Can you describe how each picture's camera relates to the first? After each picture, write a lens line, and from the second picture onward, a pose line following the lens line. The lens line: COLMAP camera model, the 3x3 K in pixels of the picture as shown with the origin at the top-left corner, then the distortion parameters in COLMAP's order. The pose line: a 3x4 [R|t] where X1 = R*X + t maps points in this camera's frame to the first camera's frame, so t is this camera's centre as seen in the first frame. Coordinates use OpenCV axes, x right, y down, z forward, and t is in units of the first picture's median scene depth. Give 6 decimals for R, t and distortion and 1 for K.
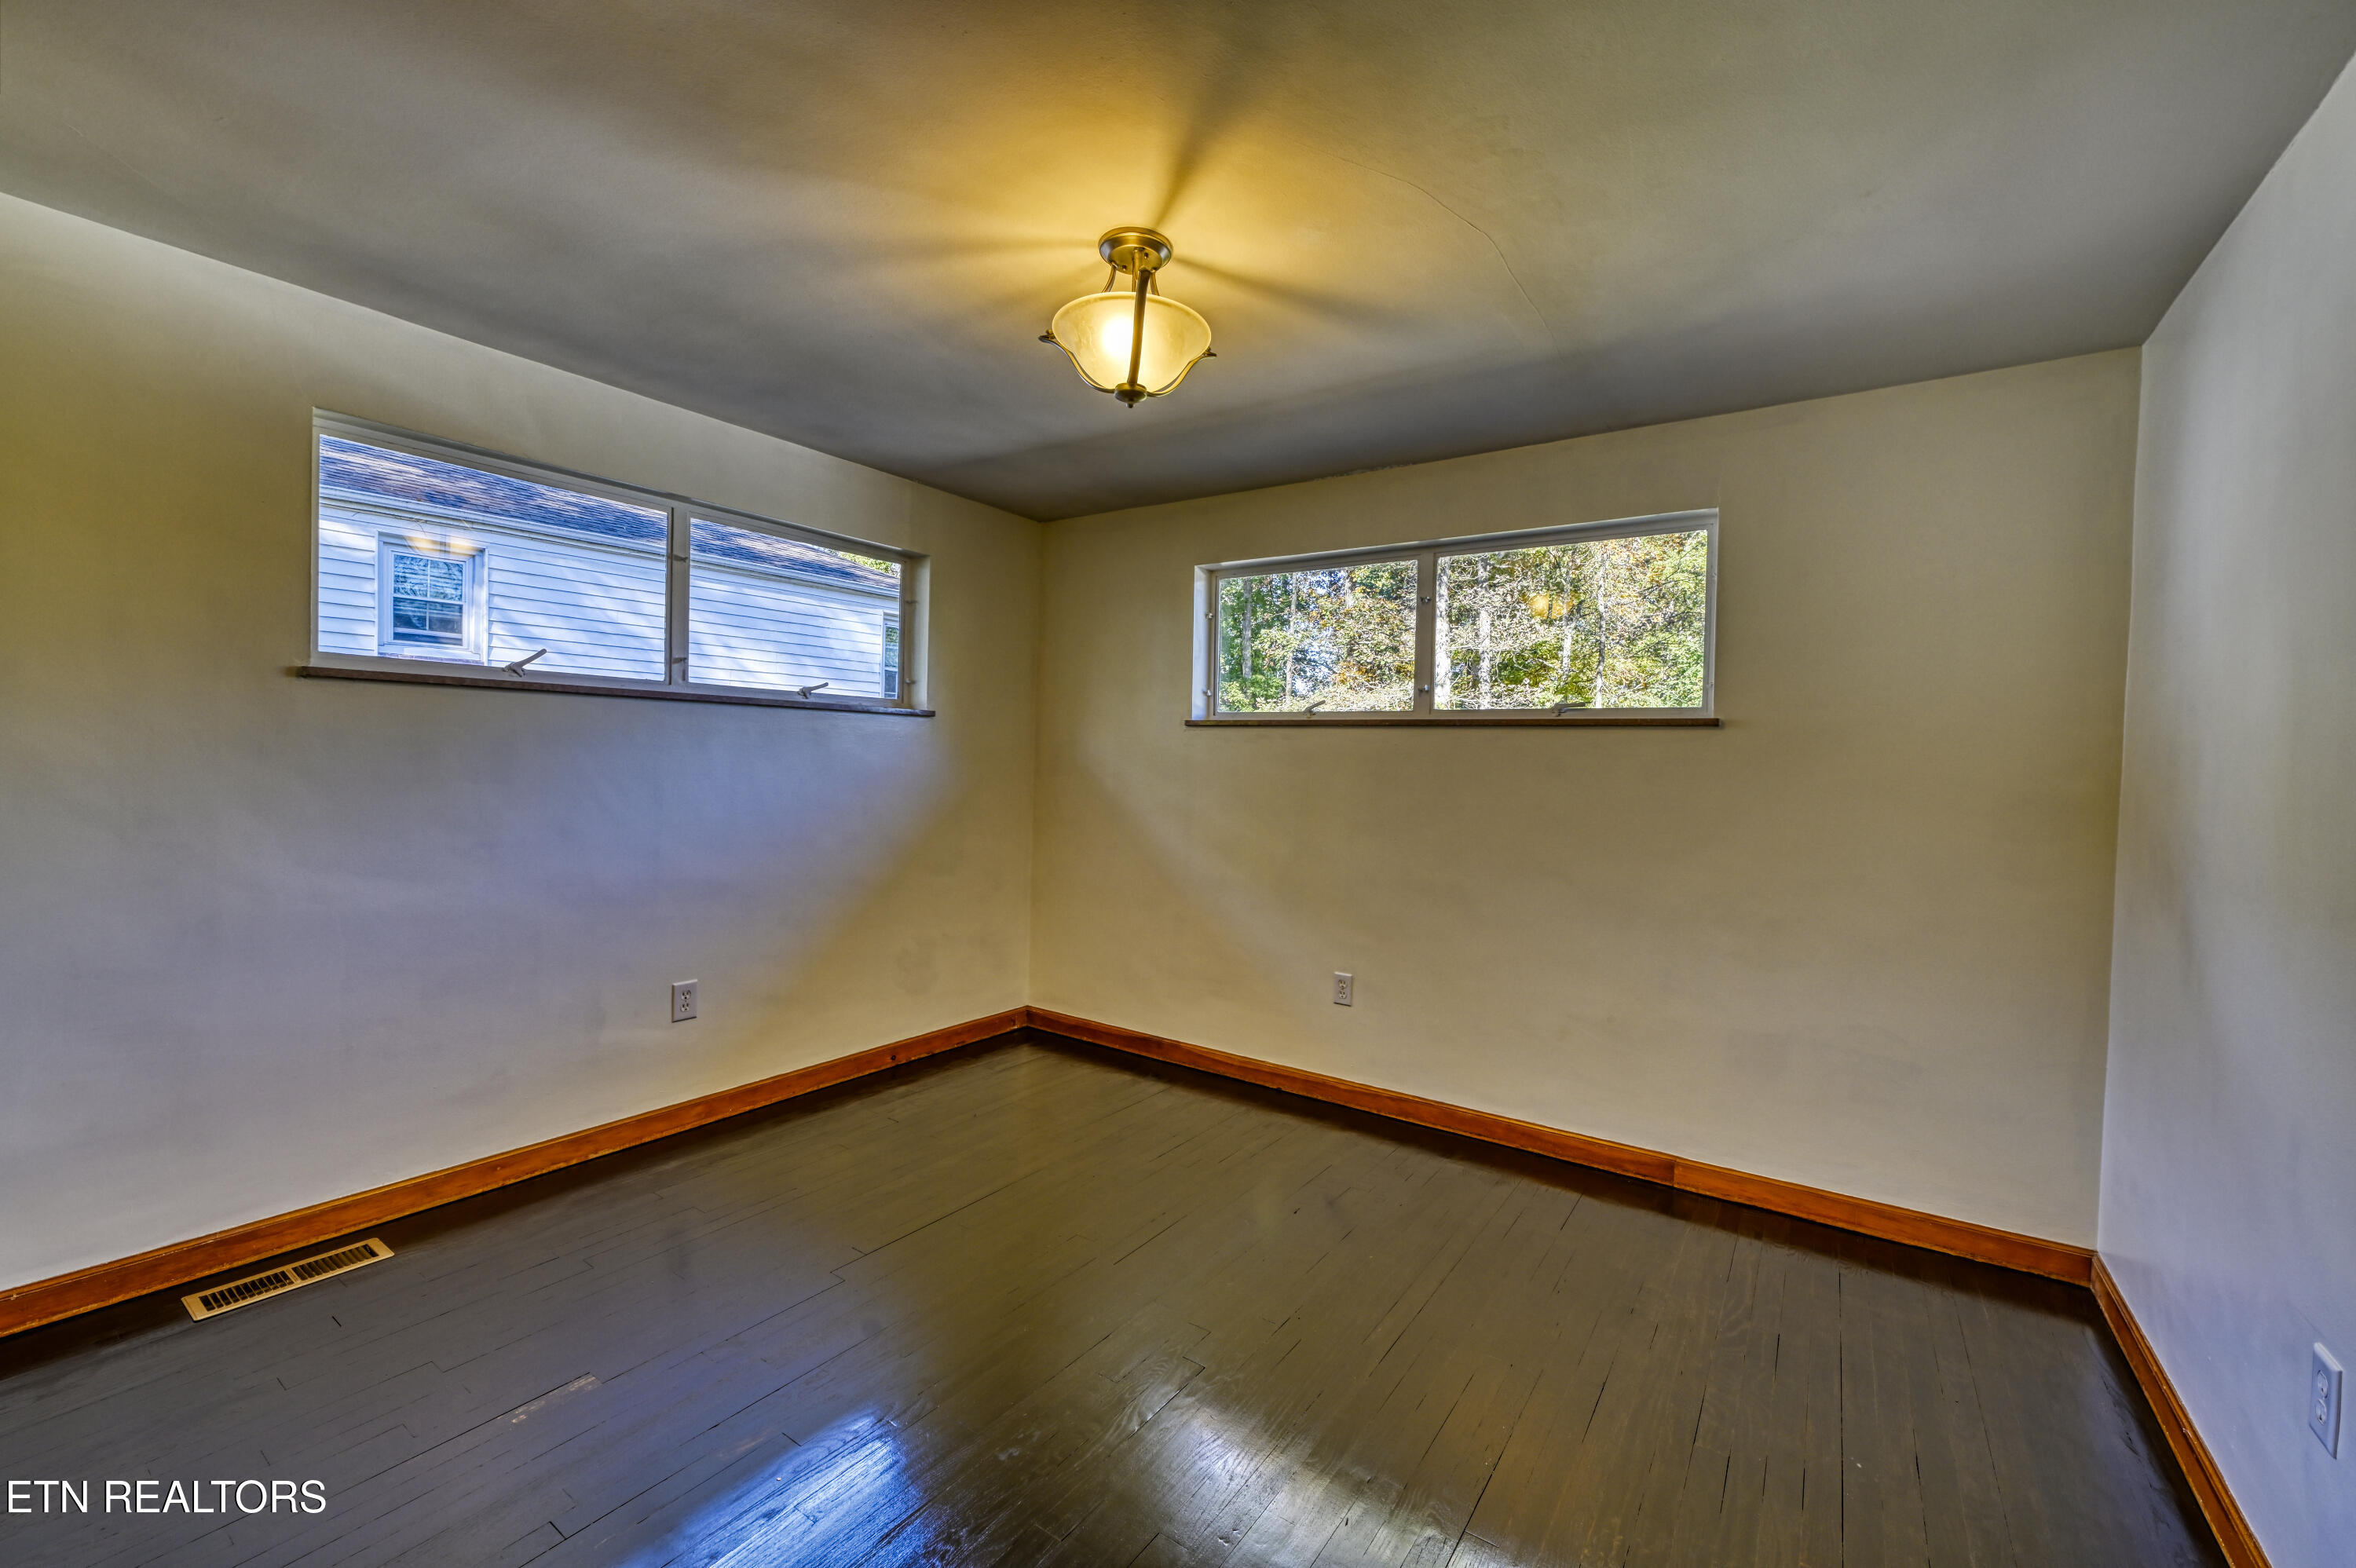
lens RADIAL K [[932.1, 0, 1187.7], [0, 932.1, 777.0], [0, 0, 1]] dist [-0.000529, -0.000118]
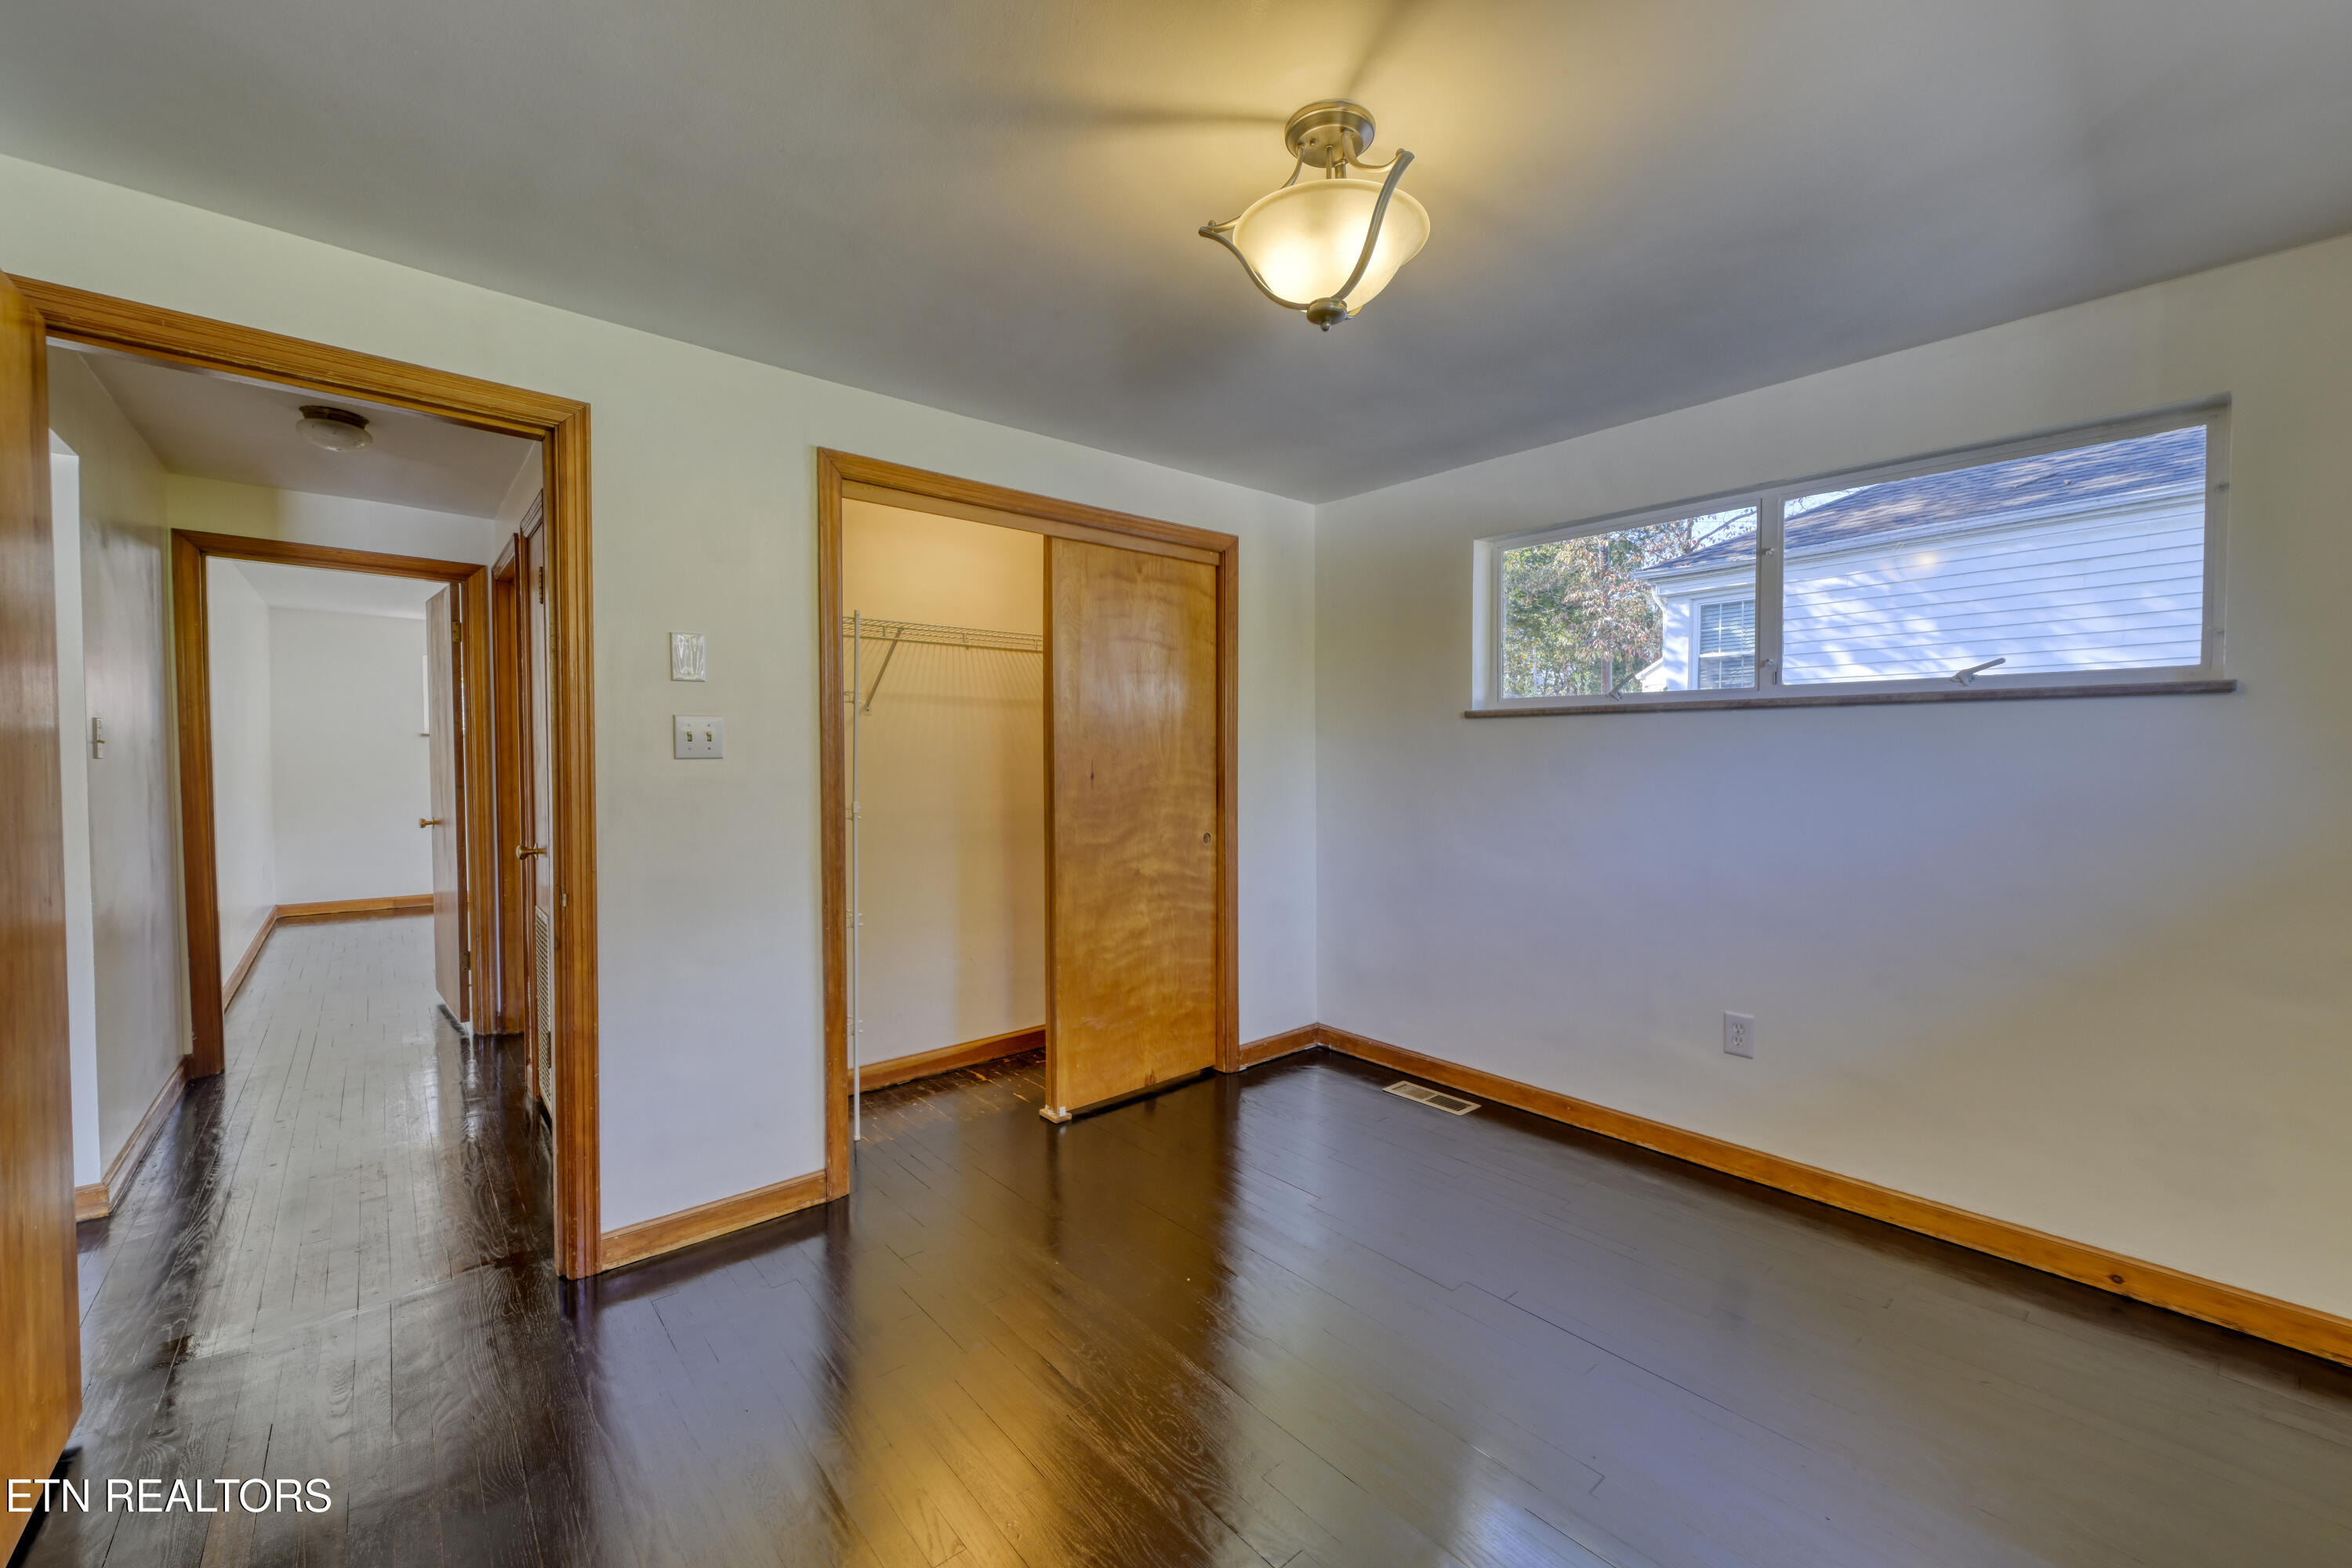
lens RADIAL K [[955.3, 0, 1166.7], [0, 955.3, 771.0], [0, 0, 1]] dist [-0.009332, 0.000469]
pose [[-0.242927, -0.000871, -0.970044, 0.536624], [-0.029154, 0.999554, 0.006403, -0.012150], [0.969606, 0.029836, -0.242845, 0.699669]]
